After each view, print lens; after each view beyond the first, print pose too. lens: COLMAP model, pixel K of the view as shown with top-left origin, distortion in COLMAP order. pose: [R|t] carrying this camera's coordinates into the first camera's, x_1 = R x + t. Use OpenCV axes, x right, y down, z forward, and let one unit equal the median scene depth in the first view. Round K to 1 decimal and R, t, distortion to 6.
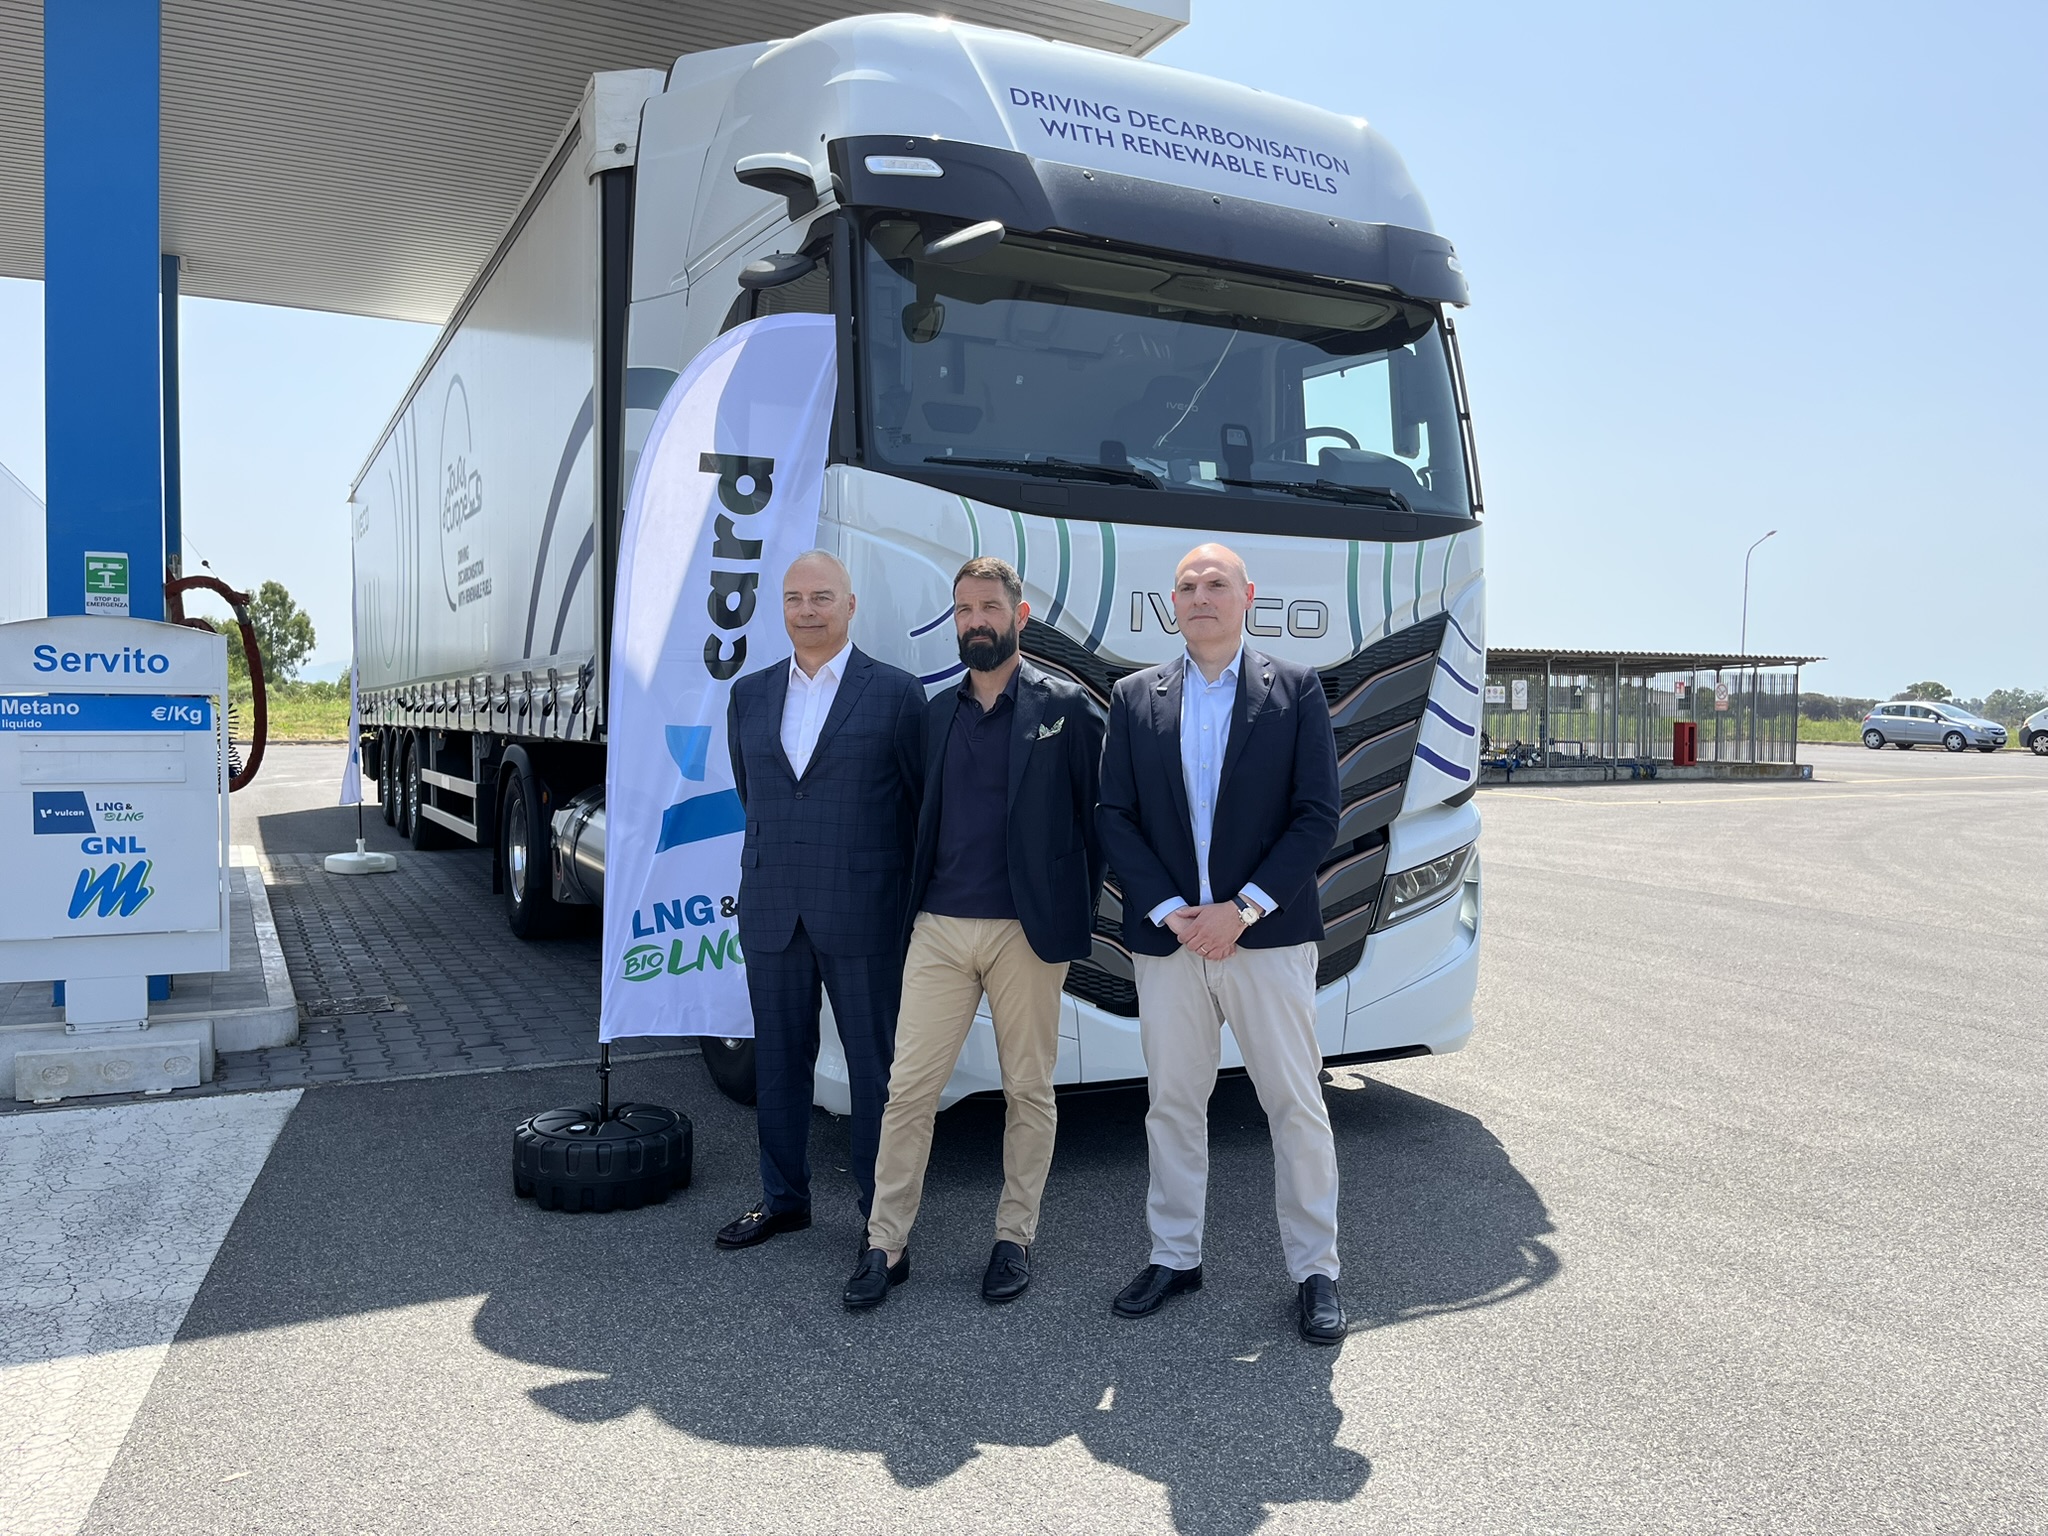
lens RADIAL K [[1532.7, 0, 1024.0], [0, 1532.7, 768.0], [0, 0, 1]] dist [0.040858, -0.064849]
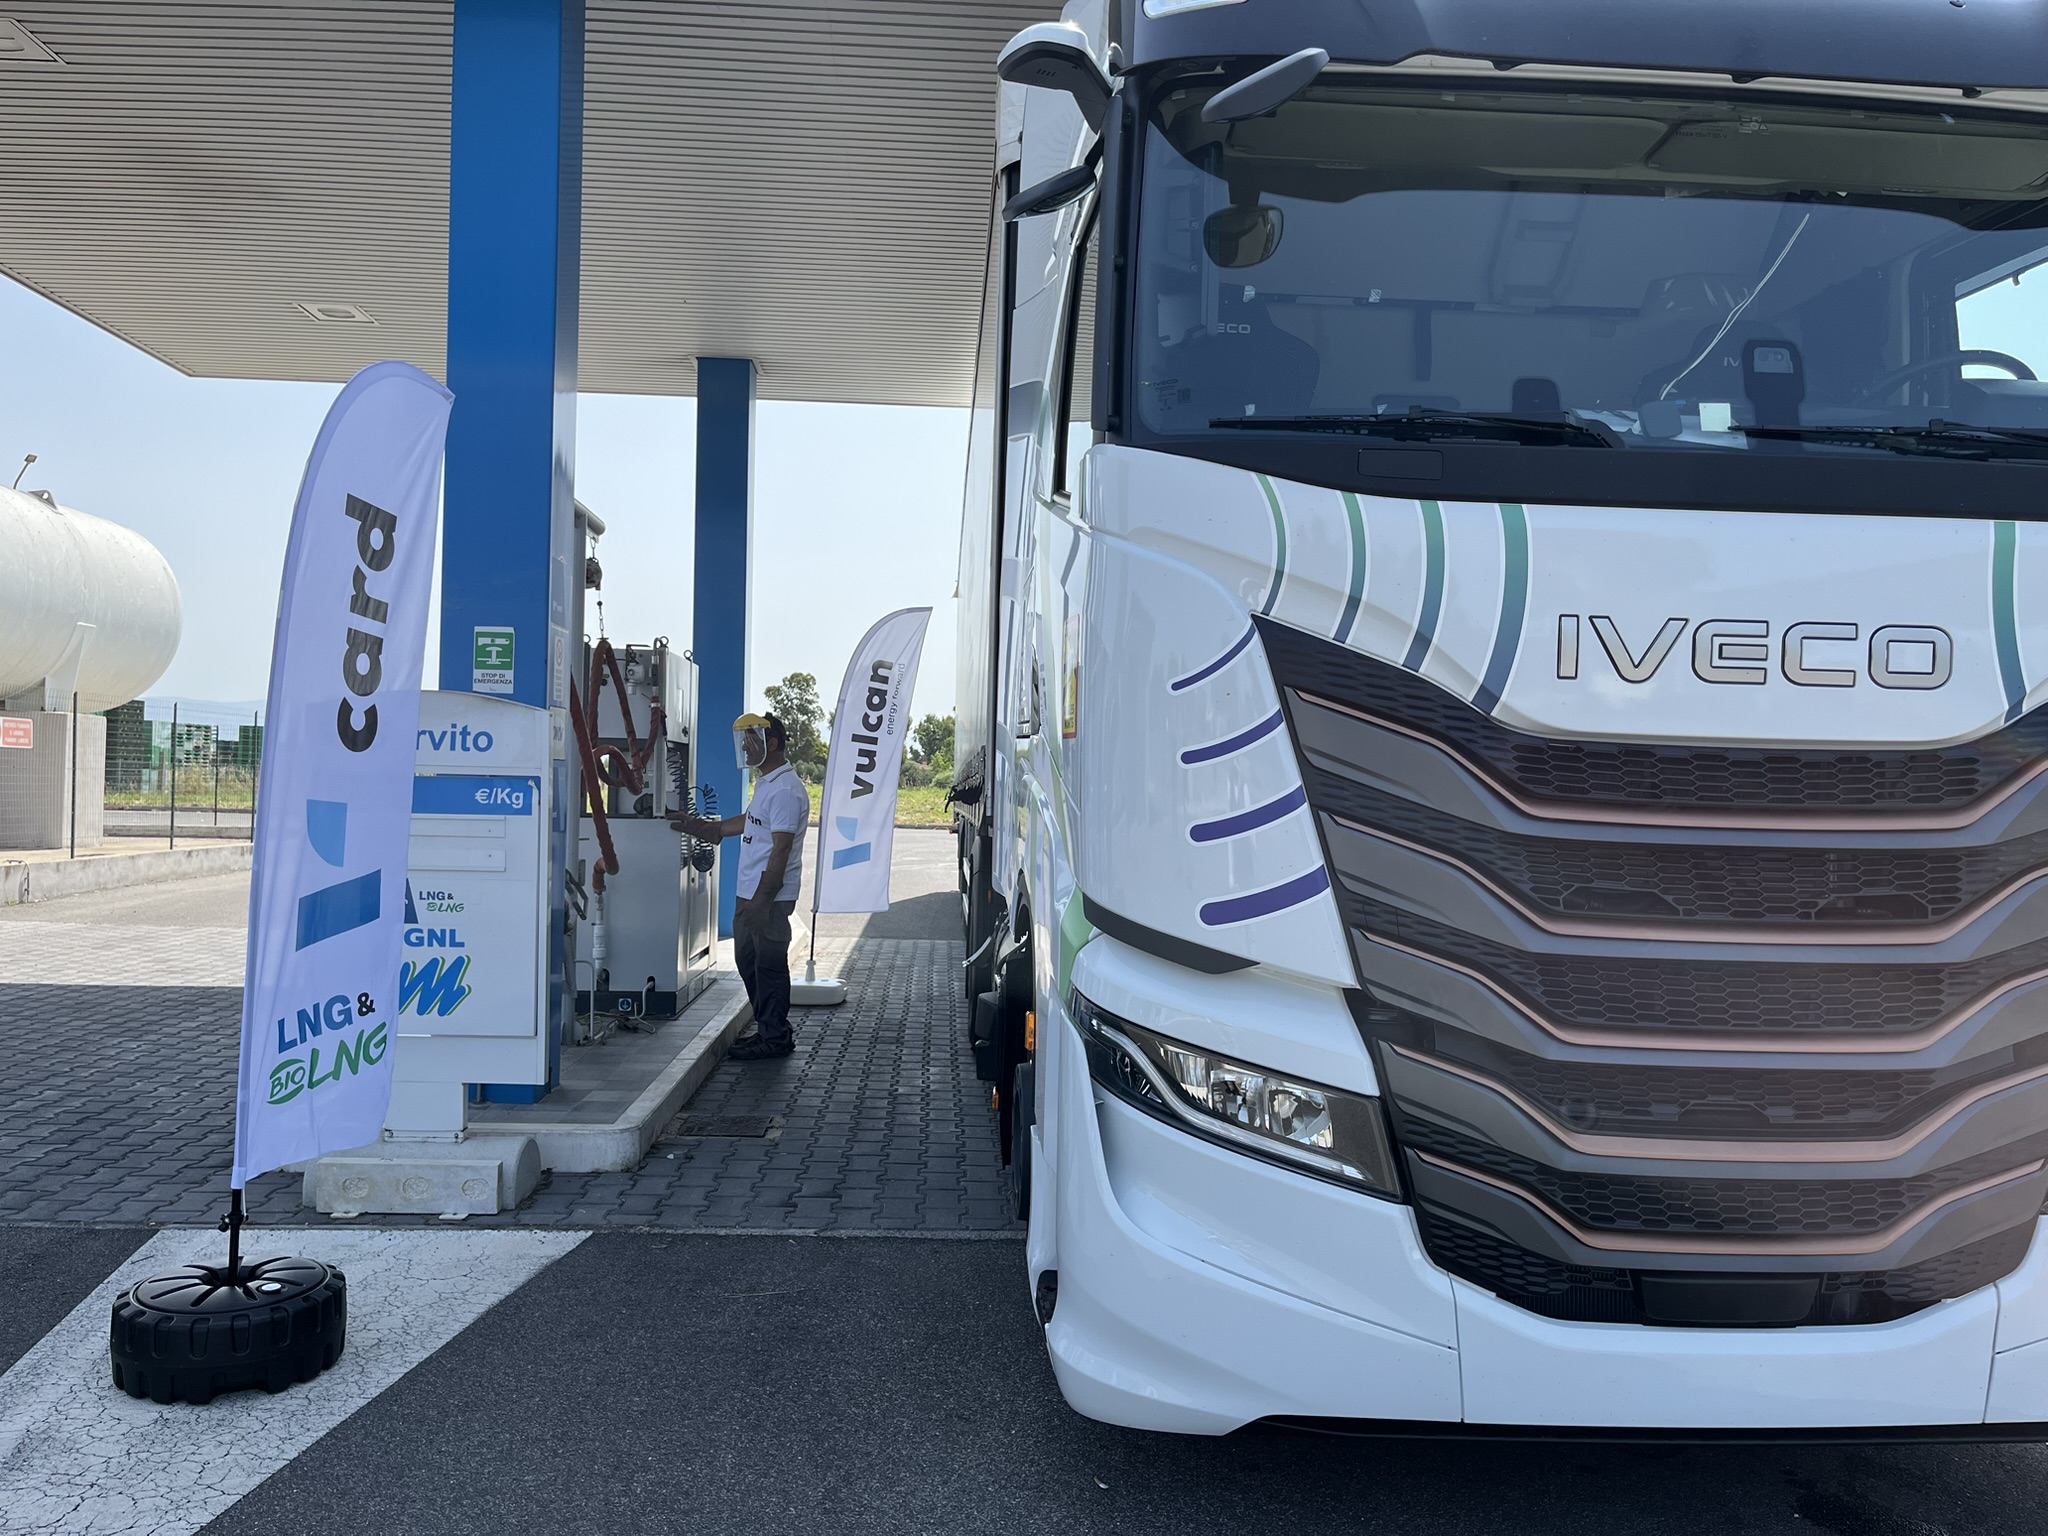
lens RADIAL K [[1532.7, 0, 1024.0], [0, 1532.7, 768.0], [0, 0, 1]] dist [0.040858, -0.064849]
pose [[0.910308, 0.005559, -0.413894, 0.111483], [-0.030831, 0.998043, -0.054404, -0.012182], [0.412782, 0.062286, 0.908698, 0.308425]]
